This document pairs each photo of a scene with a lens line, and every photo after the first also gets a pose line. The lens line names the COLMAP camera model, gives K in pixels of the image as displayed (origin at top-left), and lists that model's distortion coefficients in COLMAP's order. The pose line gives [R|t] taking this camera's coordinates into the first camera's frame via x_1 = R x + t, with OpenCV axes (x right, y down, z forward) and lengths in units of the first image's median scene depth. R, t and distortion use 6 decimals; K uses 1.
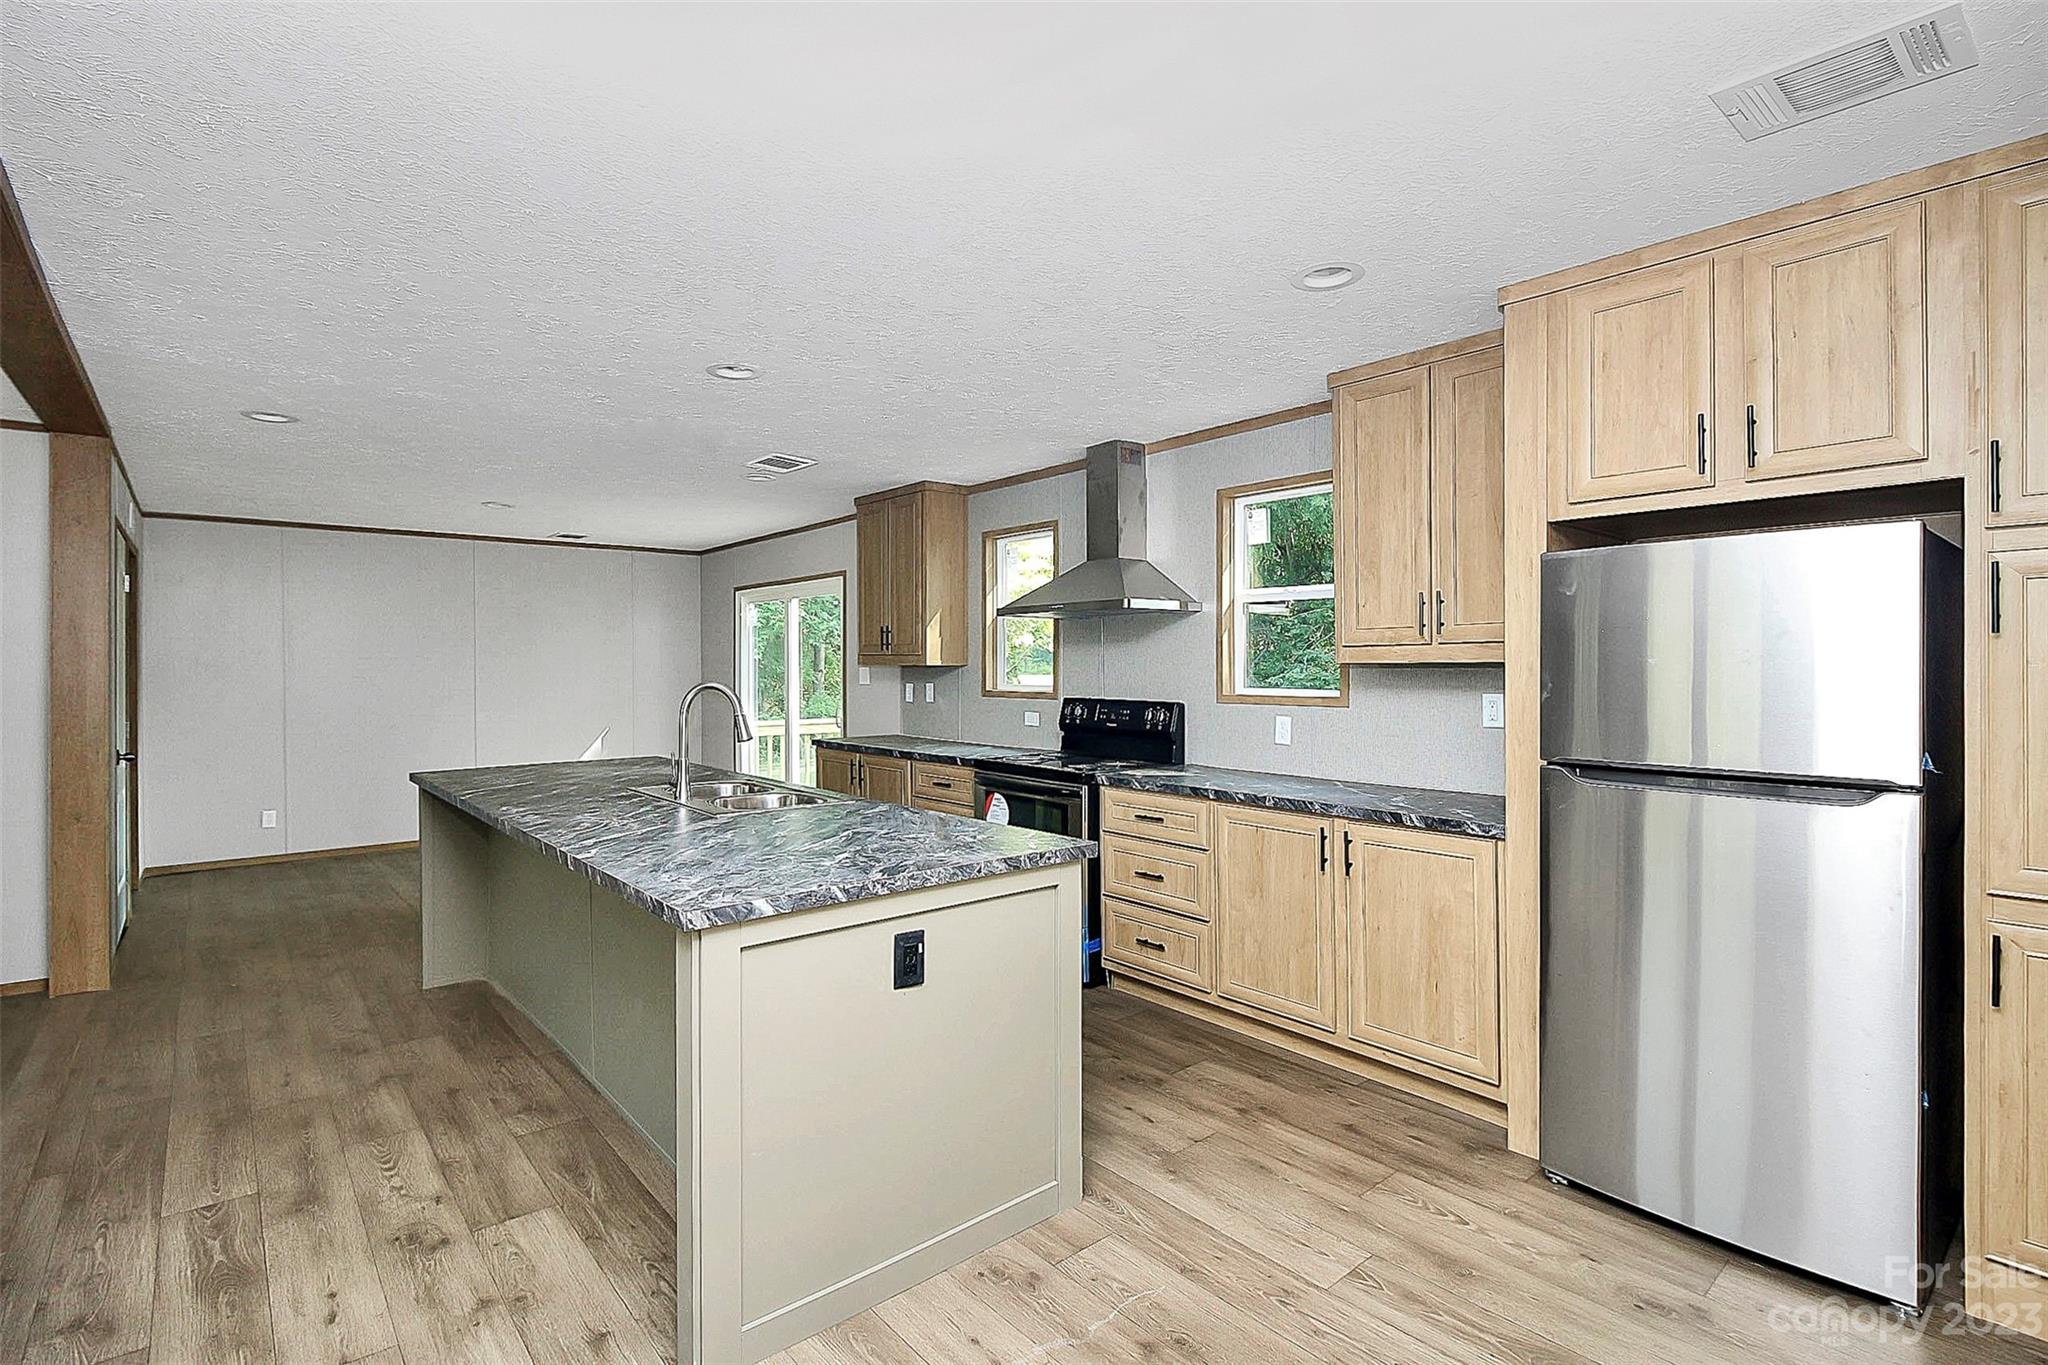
lens RADIAL K [[966.0, 0, 1027.3], [0, 966.0, 671.6], [0, 0, 1]] dist [-0.000432, -0.007790]
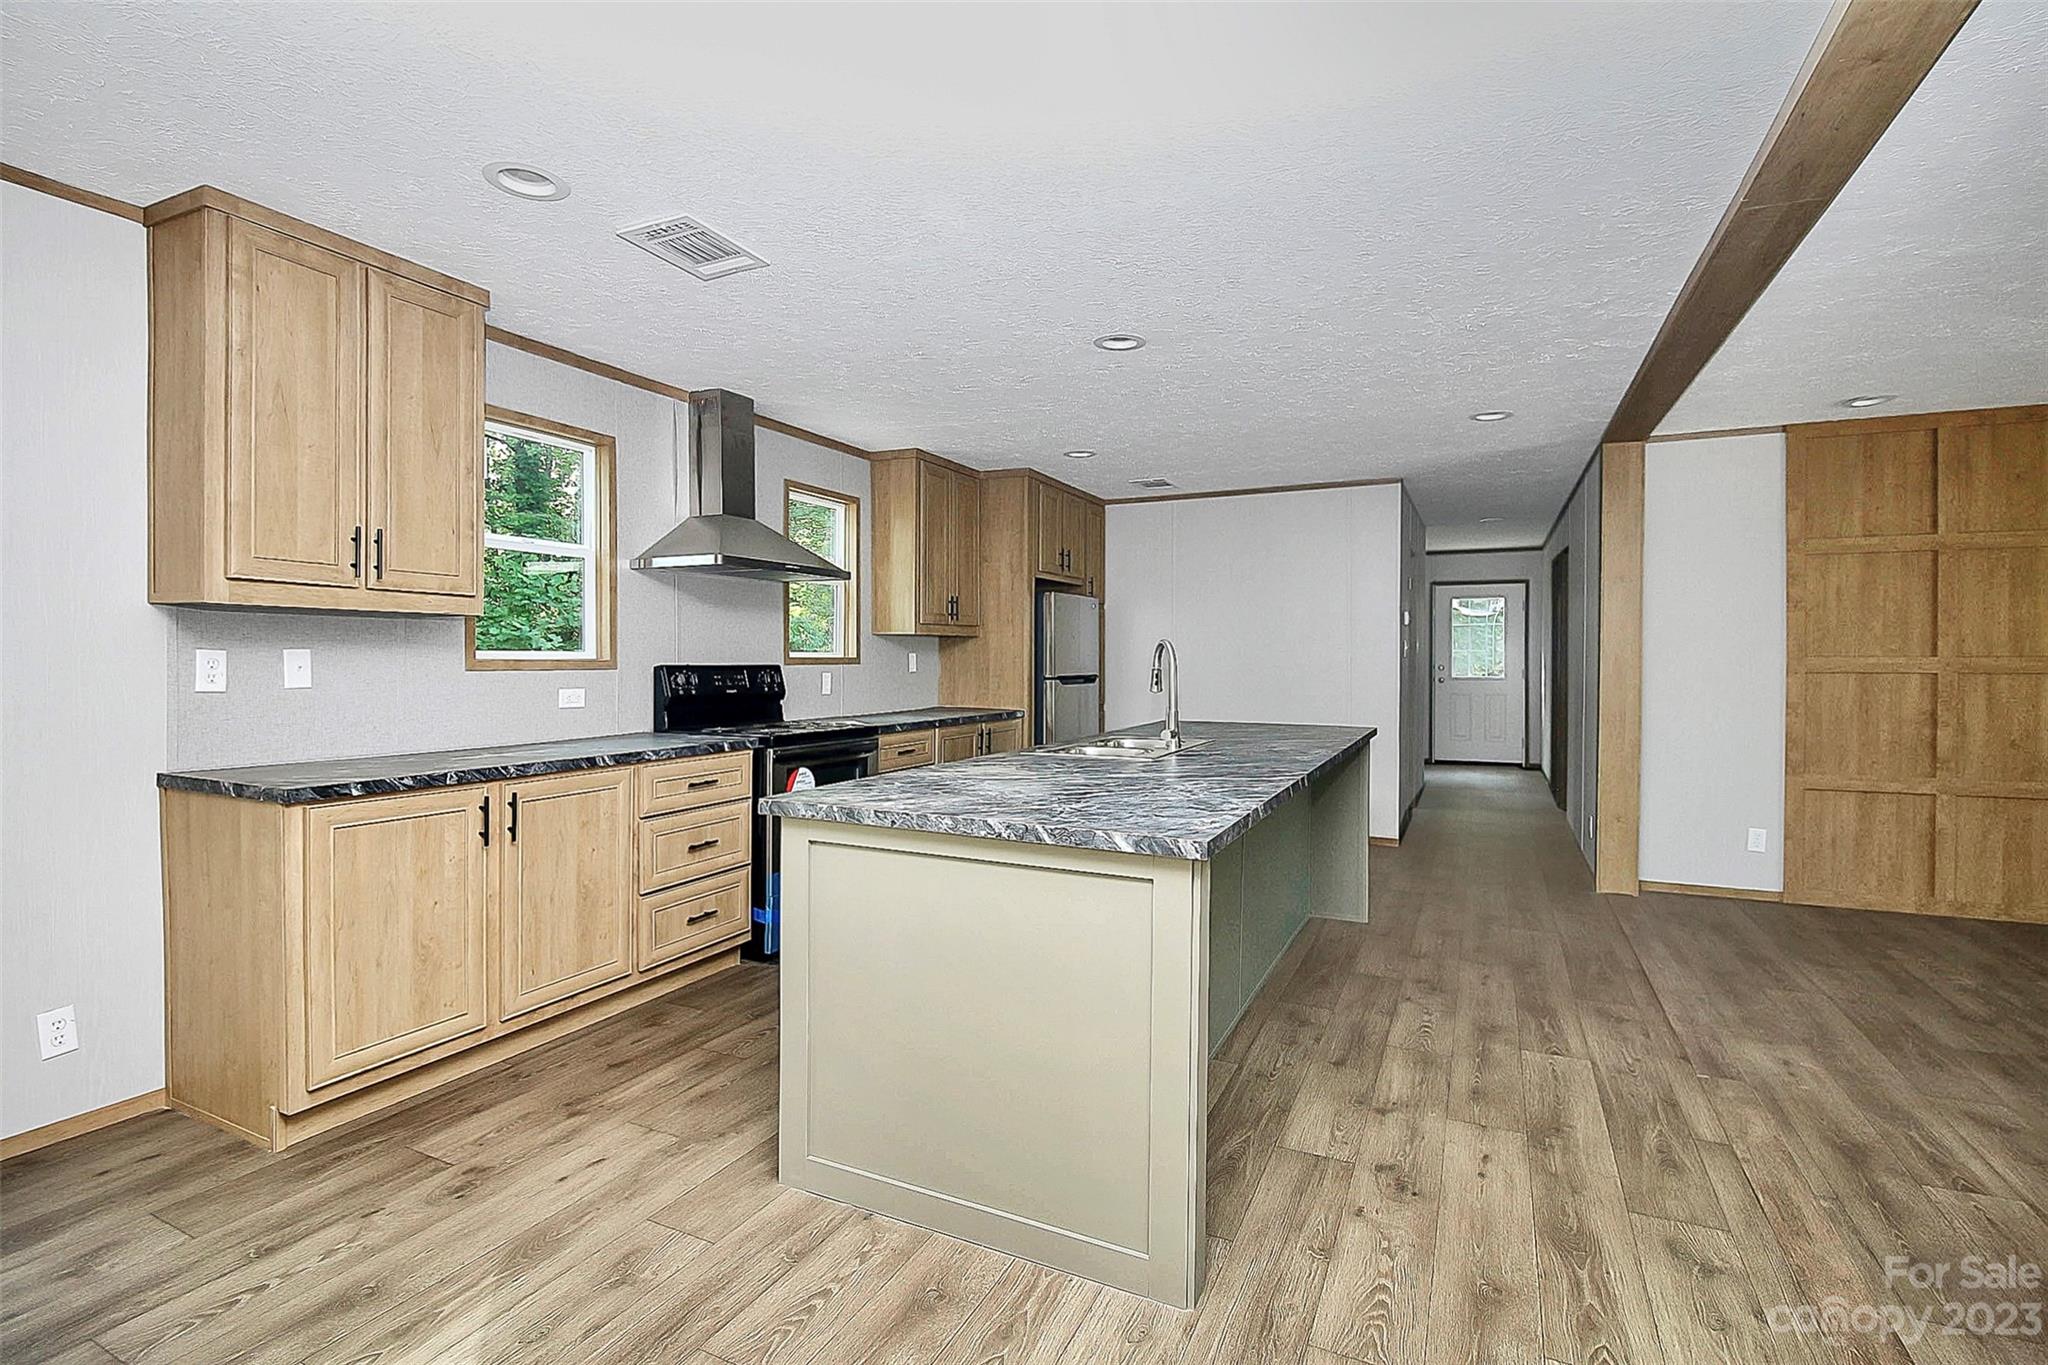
lens RADIAL K [[934.8, 0, 1028.8], [0, 934.8, 652.1], [0, 0, 1]] dist [0.001782, 0.000344]
pose [[-0.398889, 0.000377, 0.916999, -0.869915], [-0.001666, 0.999998, -0.001136, 0.016579], [-0.916998, -0.001981, -0.398888, 1.084039]]
